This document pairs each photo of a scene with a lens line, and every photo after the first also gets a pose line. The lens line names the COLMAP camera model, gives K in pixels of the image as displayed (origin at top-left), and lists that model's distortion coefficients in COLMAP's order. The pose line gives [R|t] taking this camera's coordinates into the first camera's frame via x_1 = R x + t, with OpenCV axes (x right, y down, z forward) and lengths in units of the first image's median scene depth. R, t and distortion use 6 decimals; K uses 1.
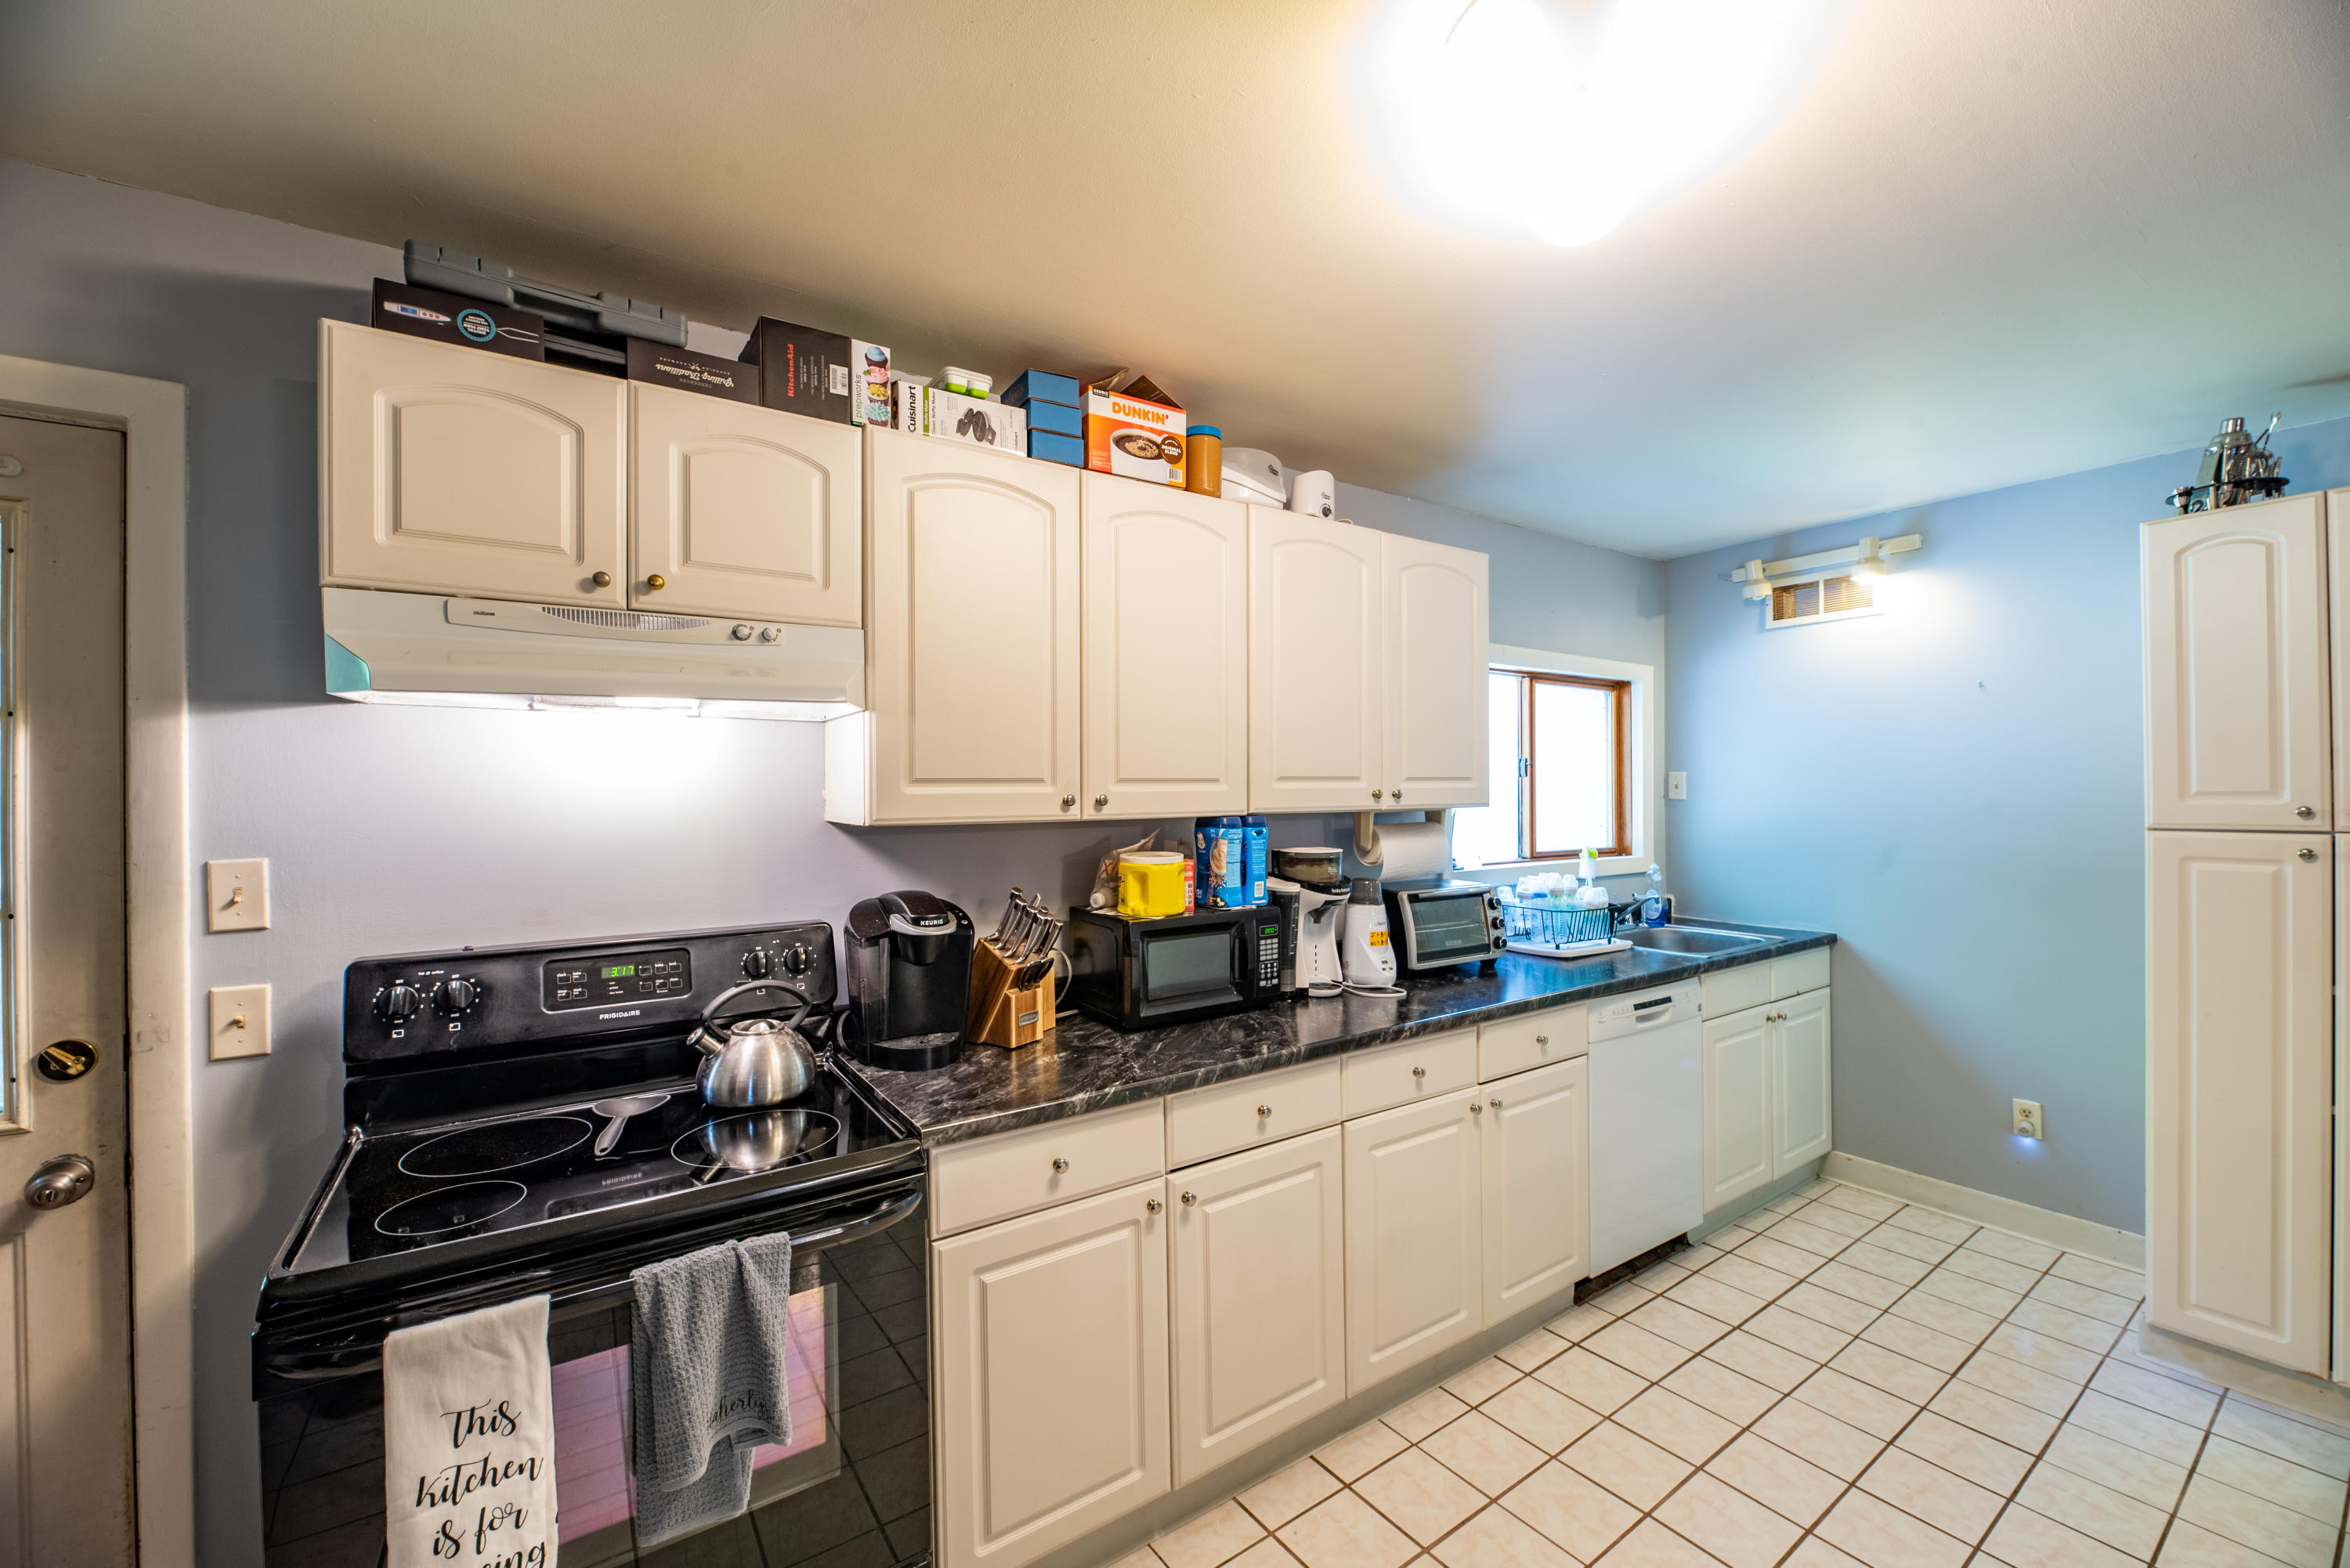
lens RADIAL K [[933.7, 0, 1197.1], [0, 933.7, 792.6], [0, 0, 1]] dist [-0.008305, -0.001093]
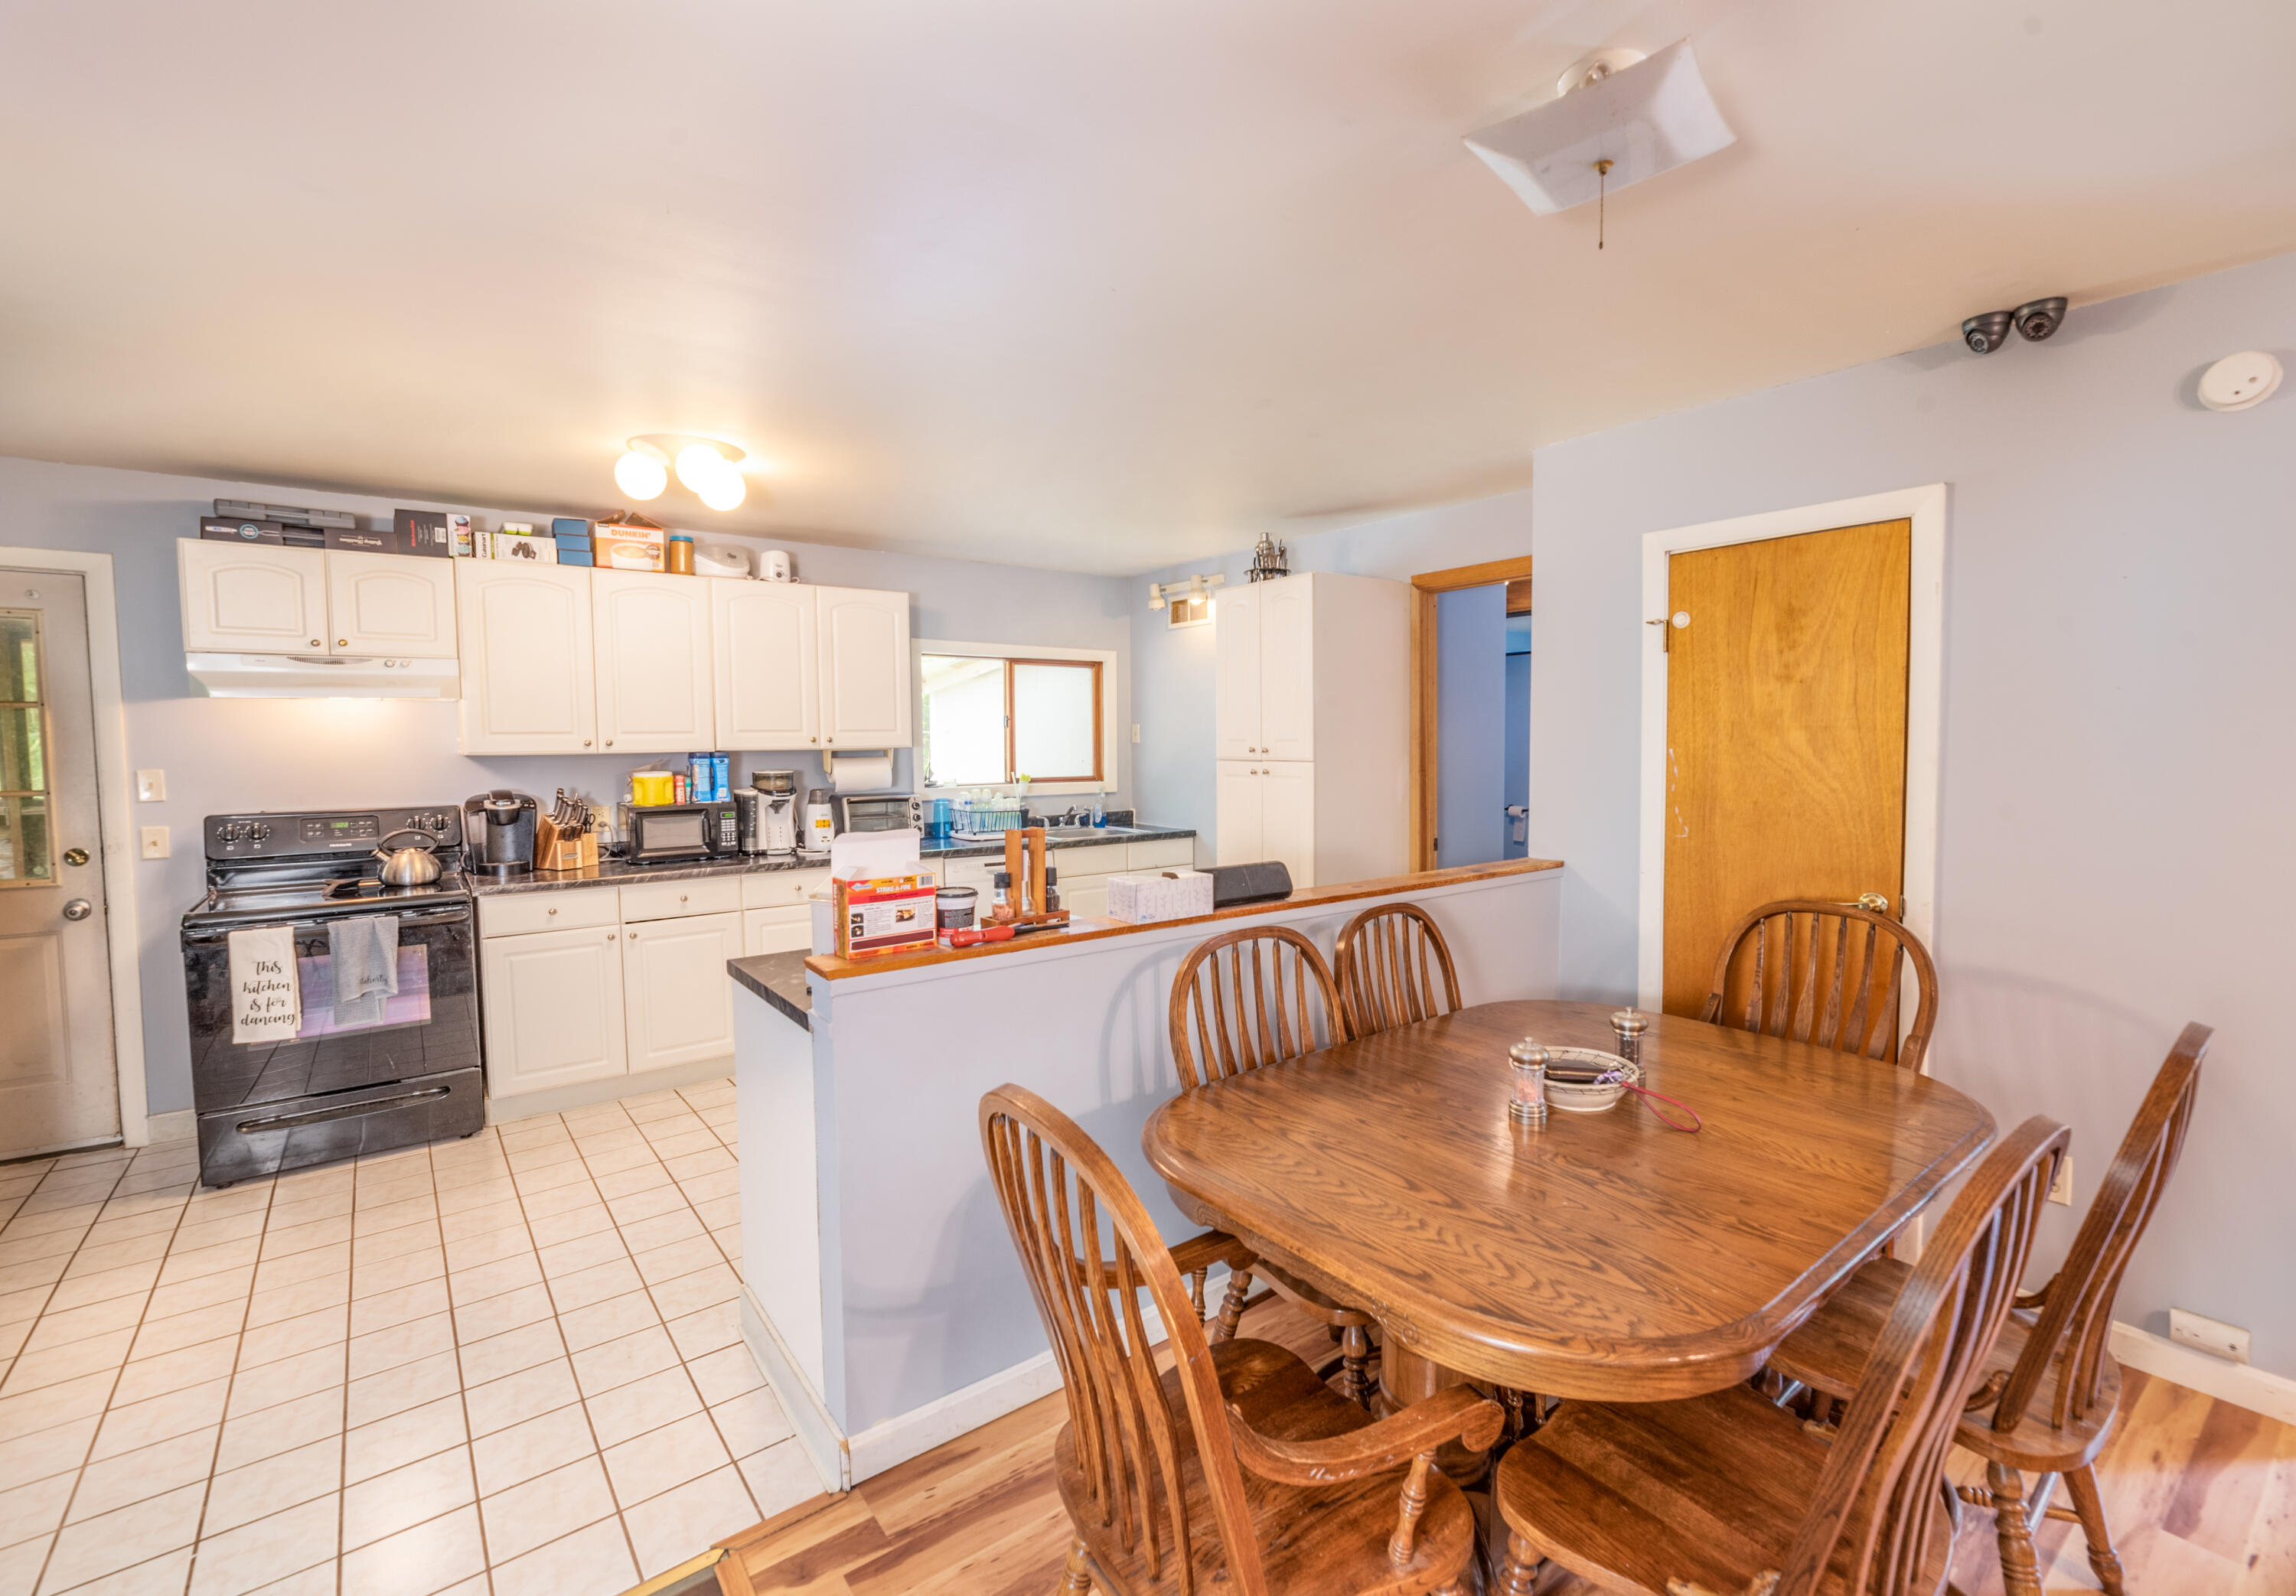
lens RADIAL K [[1005.7, 0, 1166.4], [0, 1005.7, 794.6], [0, 0, 1]] dist [-0.003387, 0.000902]
pose [[0.999095, -0.001361, 0.042510, 0.923836], [-0.001120, 0.998299, 0.058288, -0.007176], [-0.042517, -0.058283, 0.997394, -1.074816]]
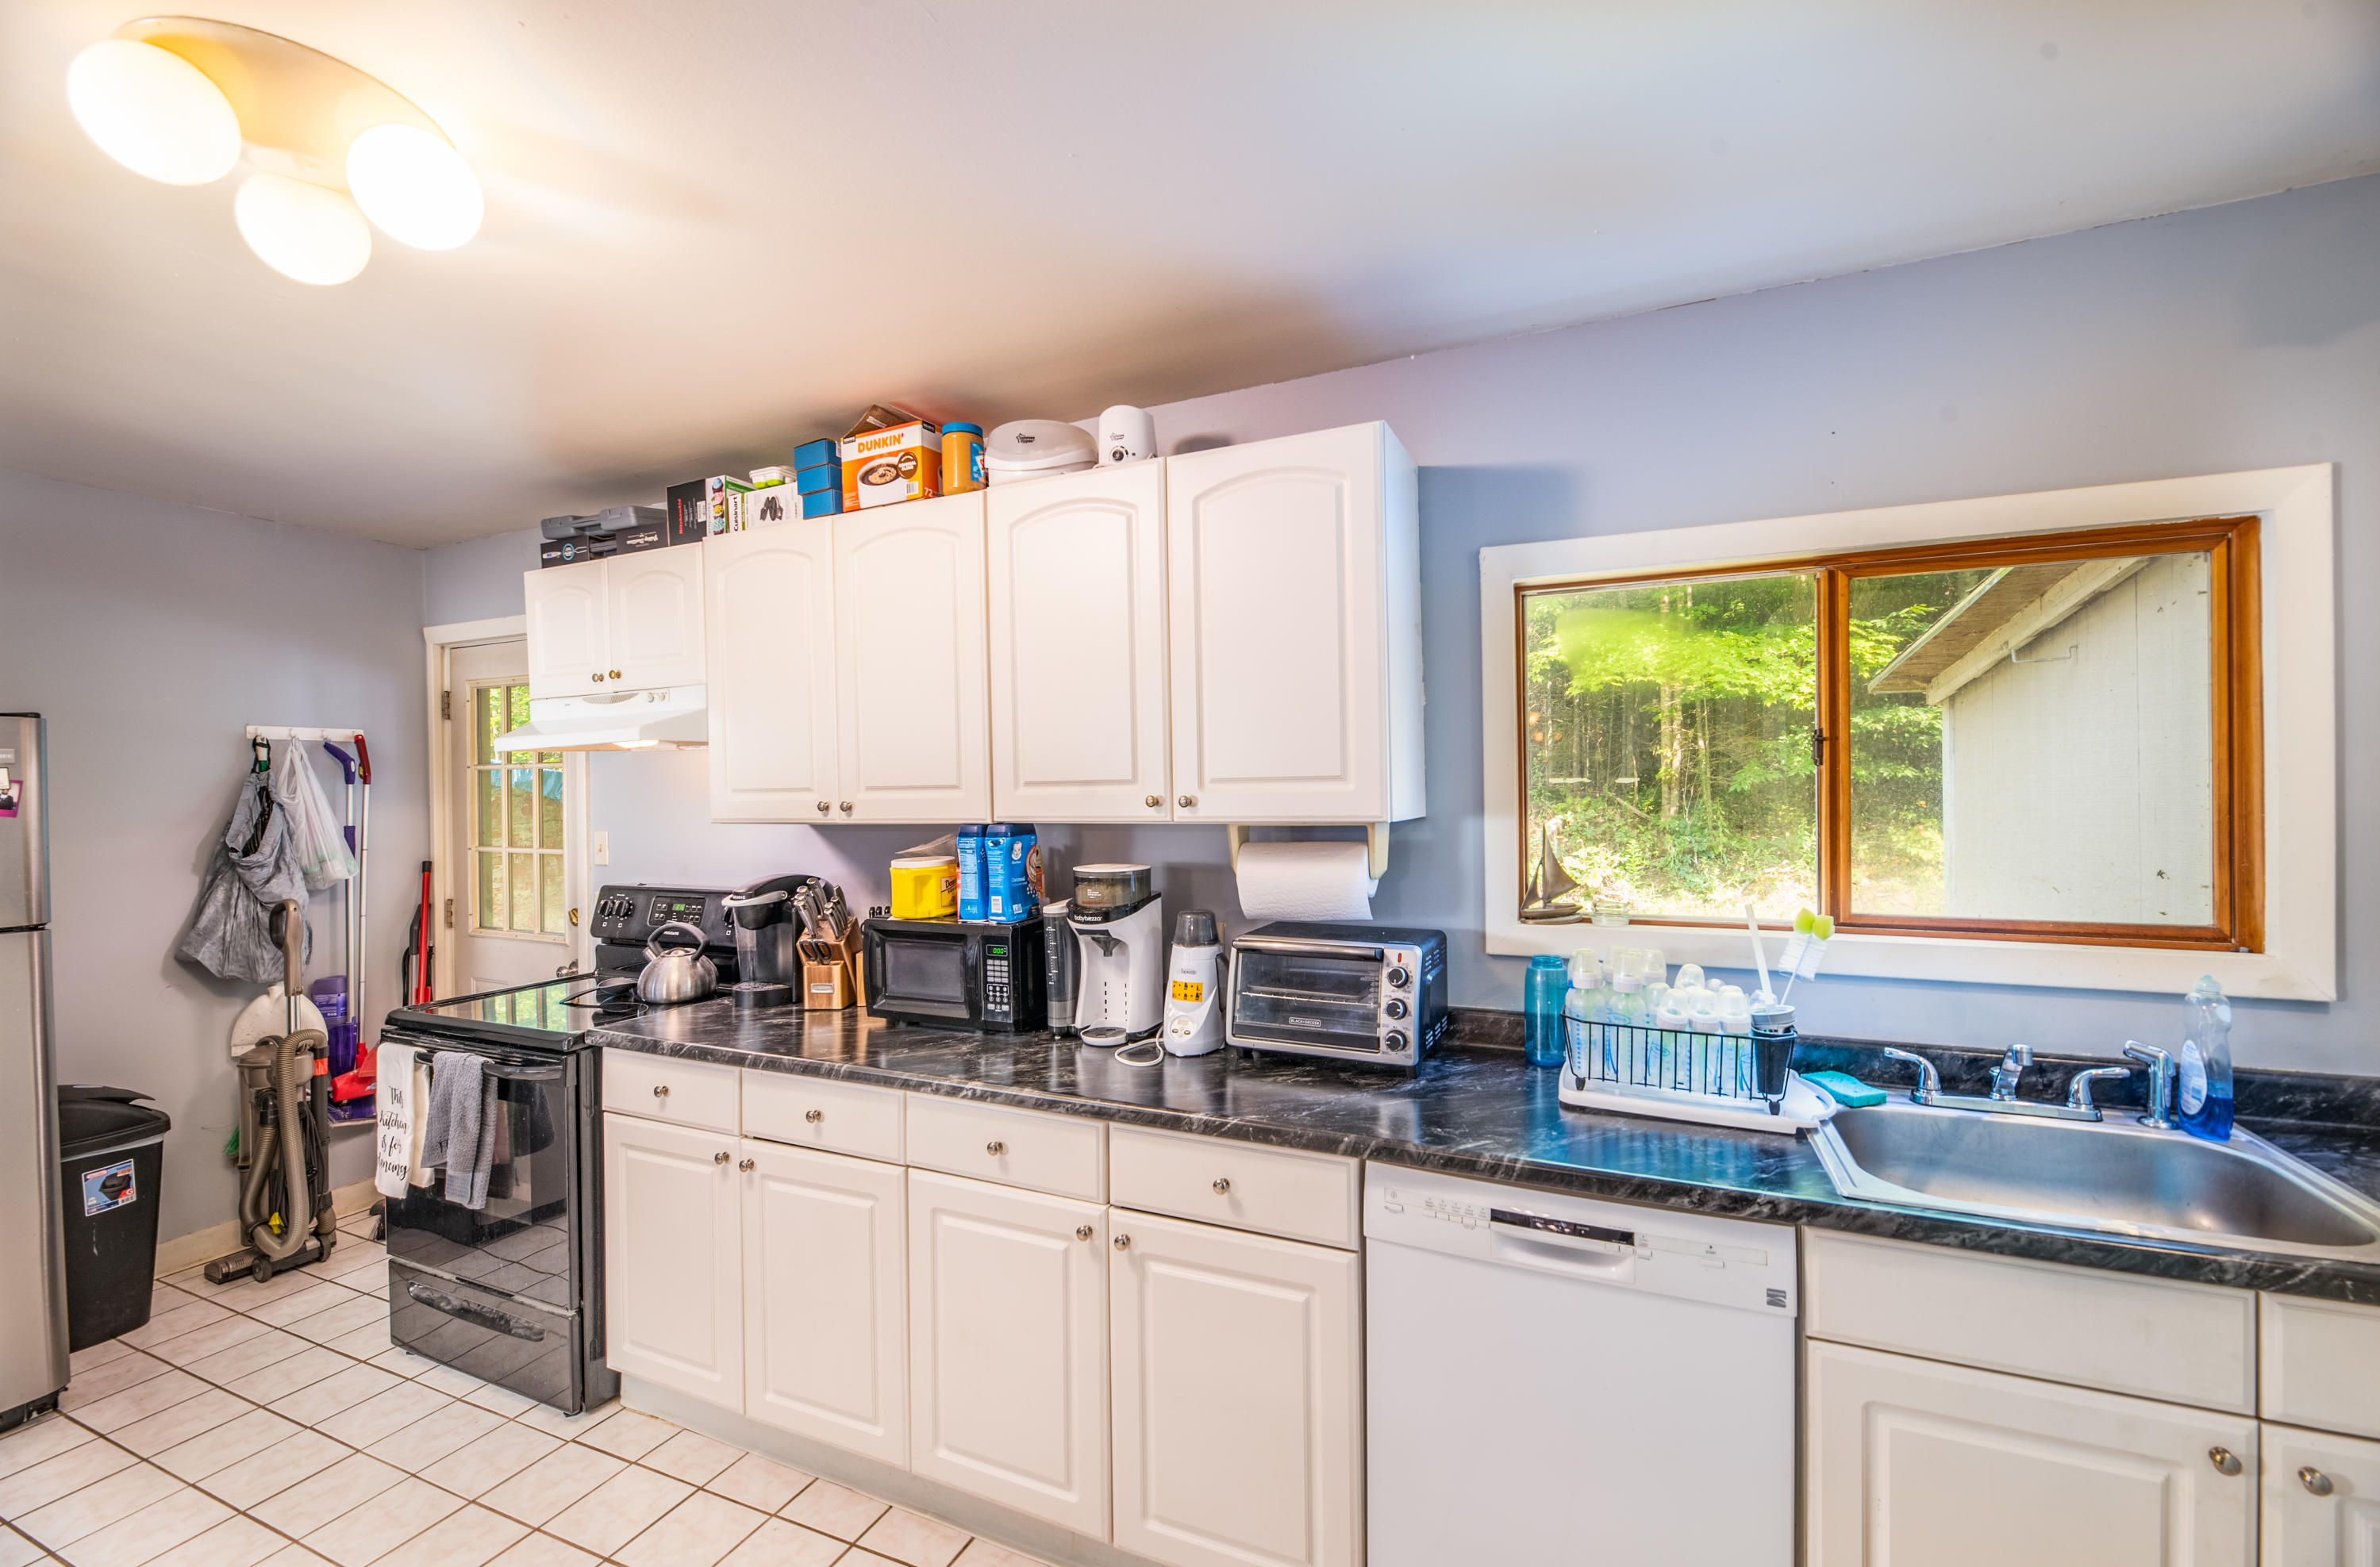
lens RADIAL K [[999.8, 0, 1212.6], [0, 999.8, 782.9], [0, 0, 1]] dist [-0.005552, -0.000862]
pose [[0.509028, -0.002232, -0.860747, 1.119137], [0.010844, 0.999934, 0.003820, -0.019478], [0.860681, -0.011278, 0.509019, 0.747454]]
